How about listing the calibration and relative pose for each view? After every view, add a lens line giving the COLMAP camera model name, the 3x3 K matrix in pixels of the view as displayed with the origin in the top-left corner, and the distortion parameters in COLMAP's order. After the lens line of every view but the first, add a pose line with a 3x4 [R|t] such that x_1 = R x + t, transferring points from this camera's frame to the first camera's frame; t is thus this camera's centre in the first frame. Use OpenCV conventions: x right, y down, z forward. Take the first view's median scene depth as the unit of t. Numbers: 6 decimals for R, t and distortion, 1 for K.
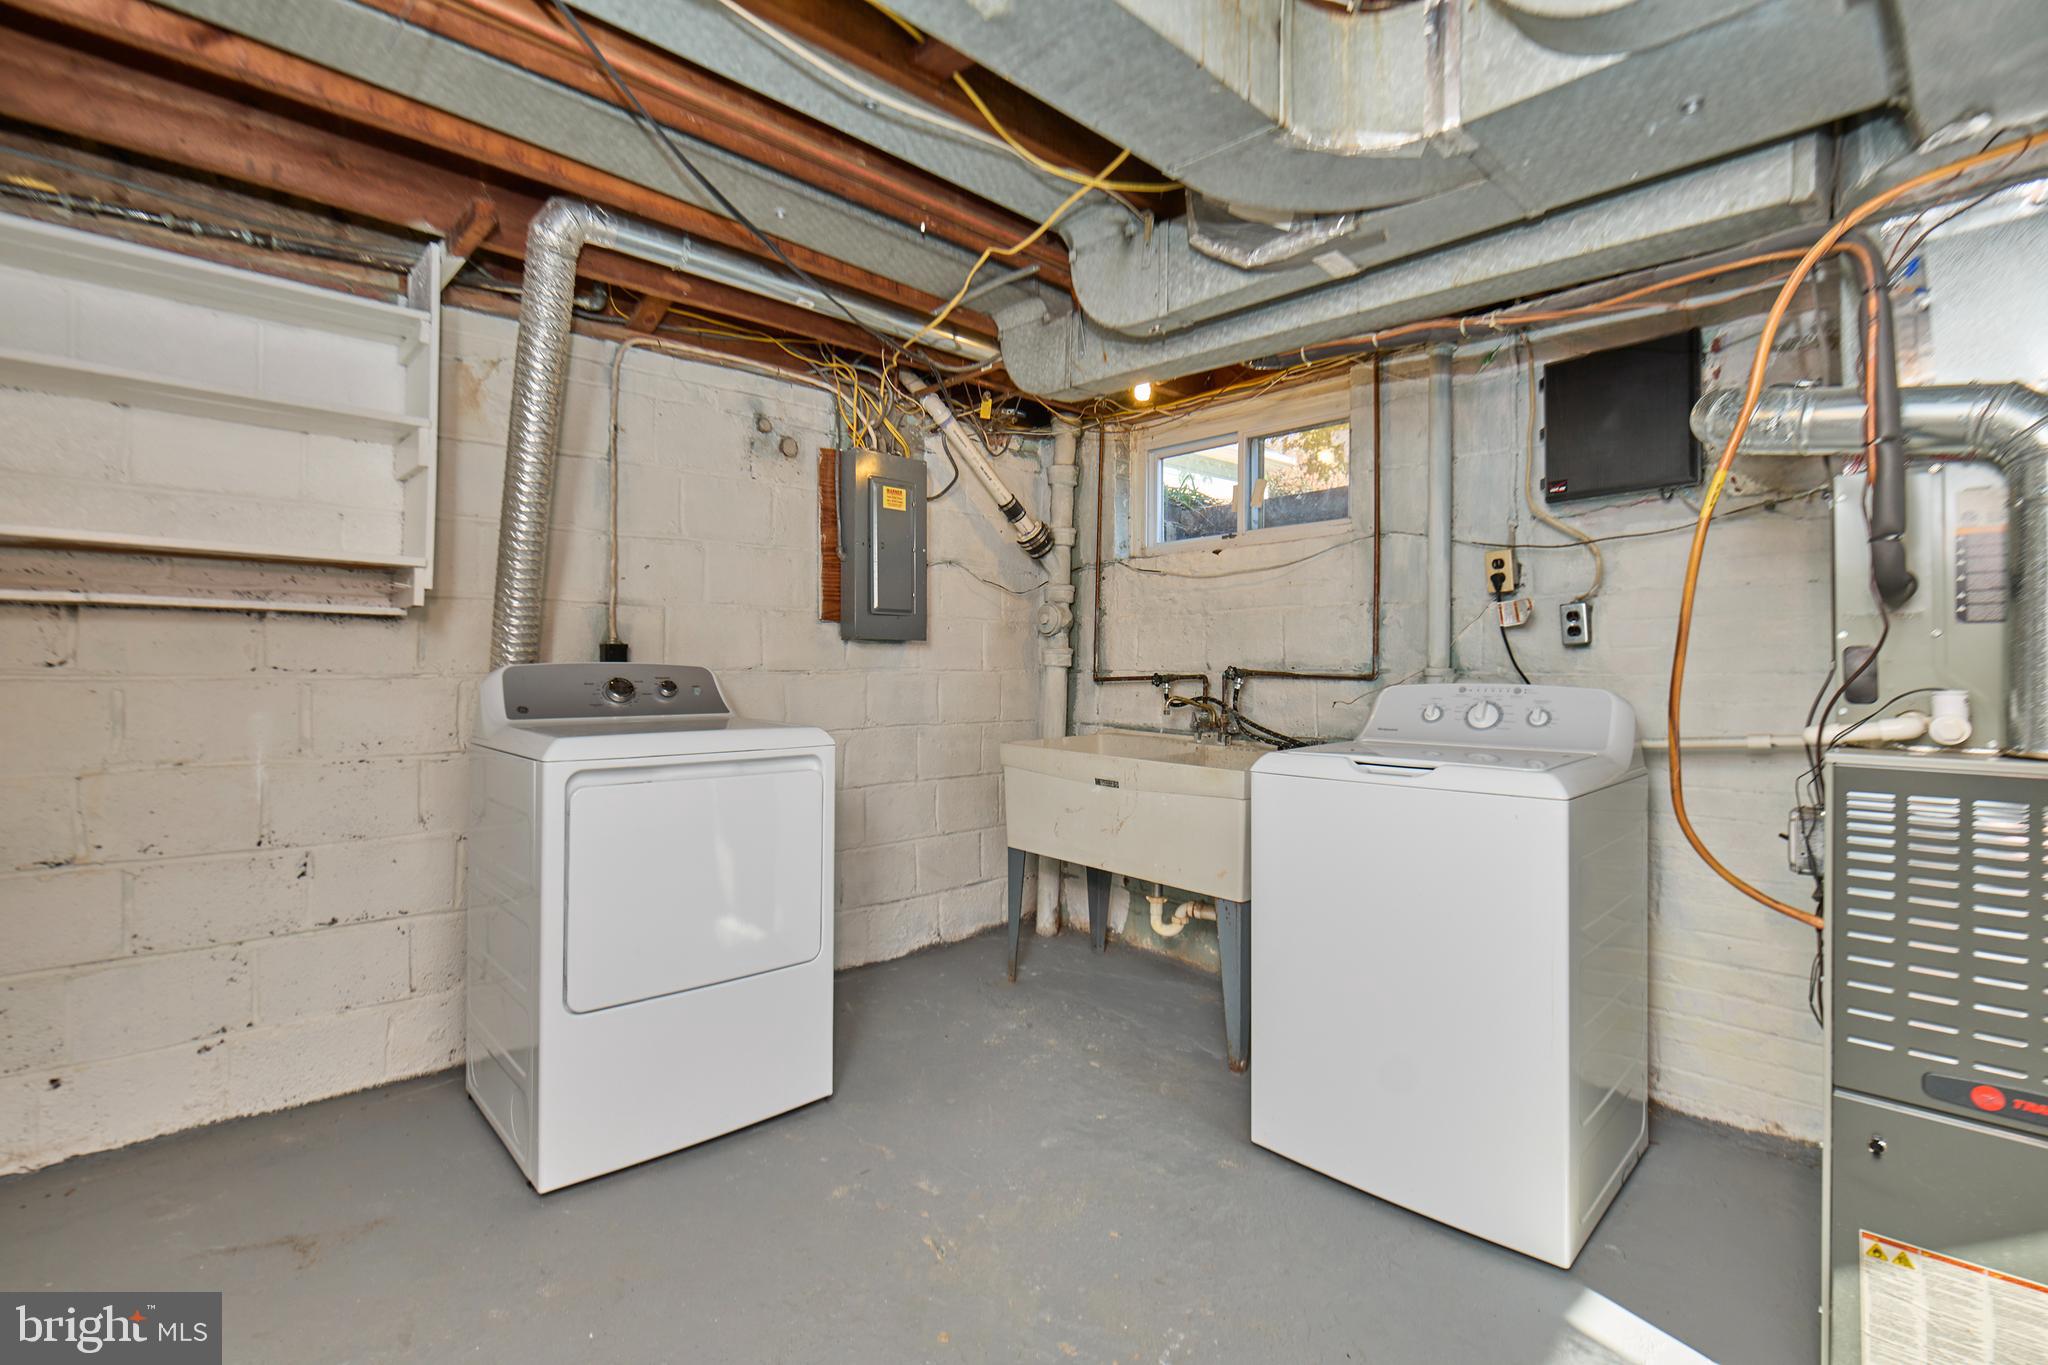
lens RADIAL K [[955.7, 0, 1033.6], [0, 955.7, 679.6], [0, 0, 1]] dist [0.001745, -0.001428]
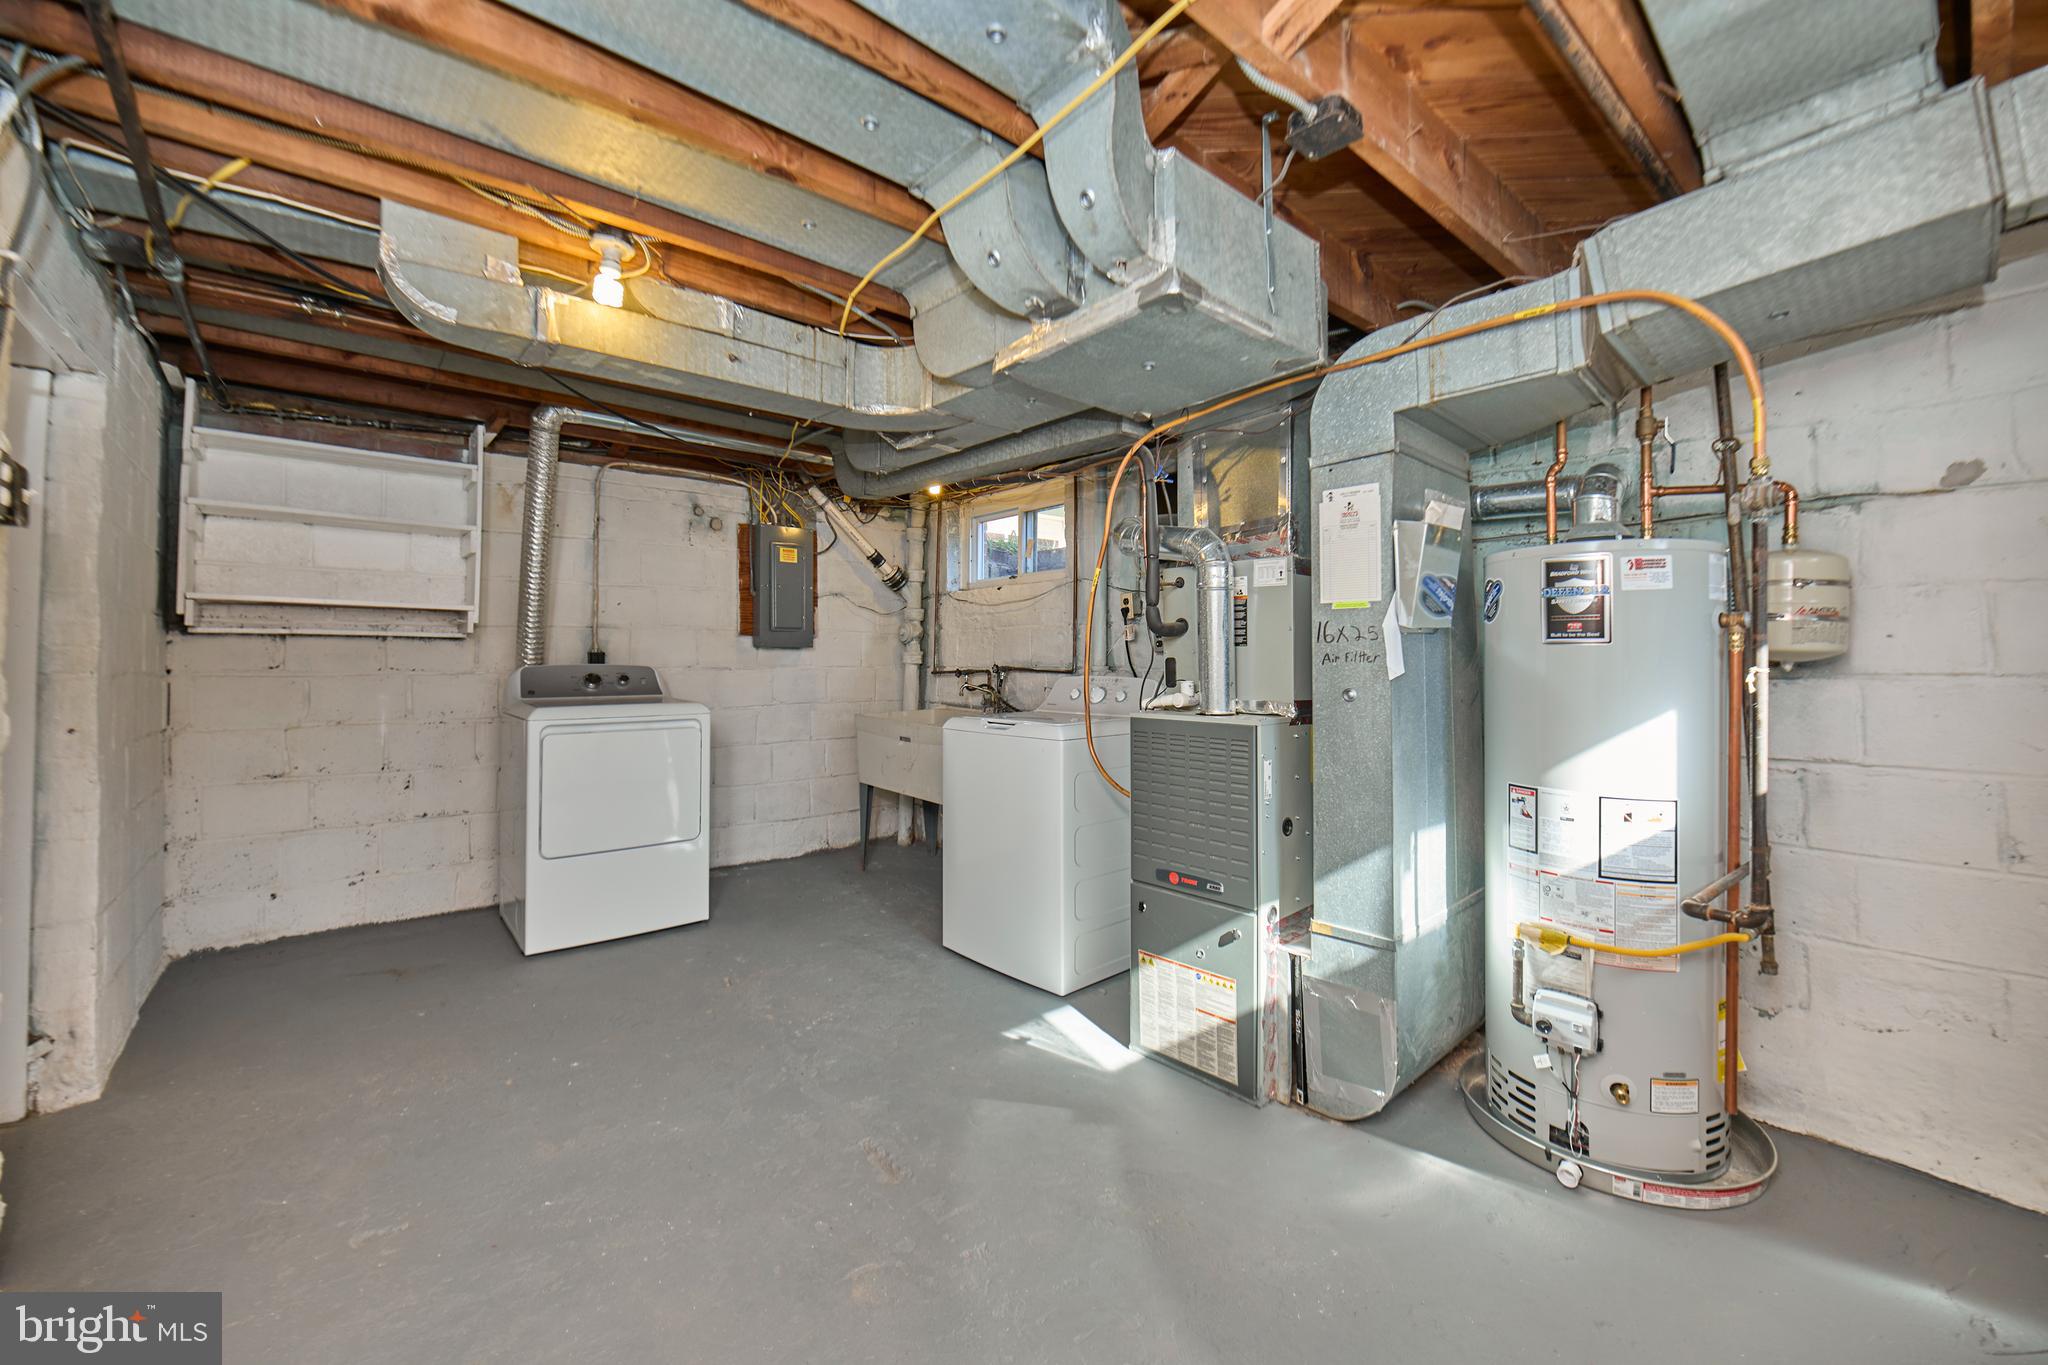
lens RADIAL K [[826.7, 0, 1016.3], [0, 826.7, 664.5], [0, 0, 1]] dist [0.001397, -0.002799]
pose [[0.998838, -0.002820, -0.048119, 0.304000], [0.002580, 0.999984, -0.005041, -0.006763], [0.048132, 0.004911, 0.998829, -0.329171]]
